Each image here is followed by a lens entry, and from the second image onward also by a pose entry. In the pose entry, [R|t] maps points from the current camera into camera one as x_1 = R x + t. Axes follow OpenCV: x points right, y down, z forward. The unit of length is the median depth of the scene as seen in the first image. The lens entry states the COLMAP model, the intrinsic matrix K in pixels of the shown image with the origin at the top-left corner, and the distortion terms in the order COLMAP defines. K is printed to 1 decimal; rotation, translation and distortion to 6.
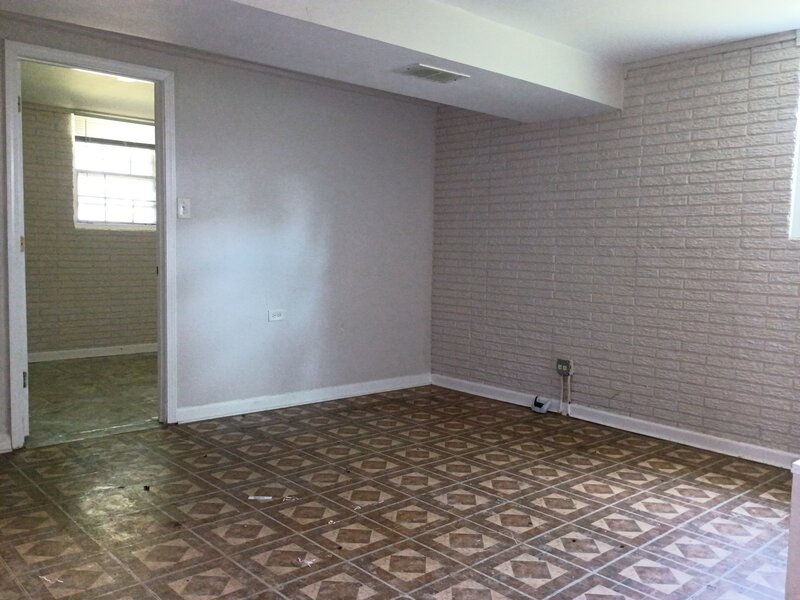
lens RADIAL K [[699.4, 0, 401.6], [0, 699.4, 299.9], [0, 0, 1]] dist [0.035223, -0.007592]
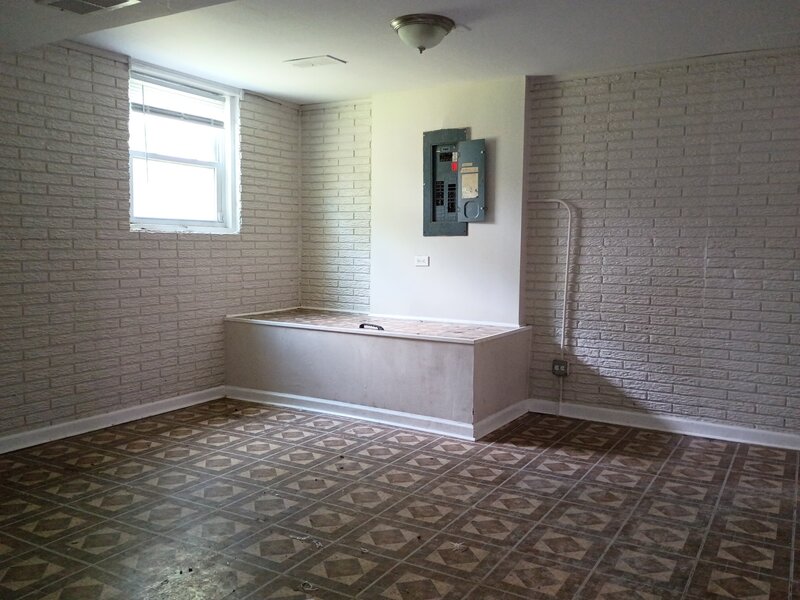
lens RADIAL K [[699.4, 0, 401.6], [0, 699.4, 299.9], [0, 0, 1]] dist [0.035223, -0.007592]
pose [[-0.299548, -0.107618, 0.947992, -0.847083], [0.055724, 0.989948, 0.129989, -0.114694], [-0.952453, 0.091764, -0.290540, 1.051810]]
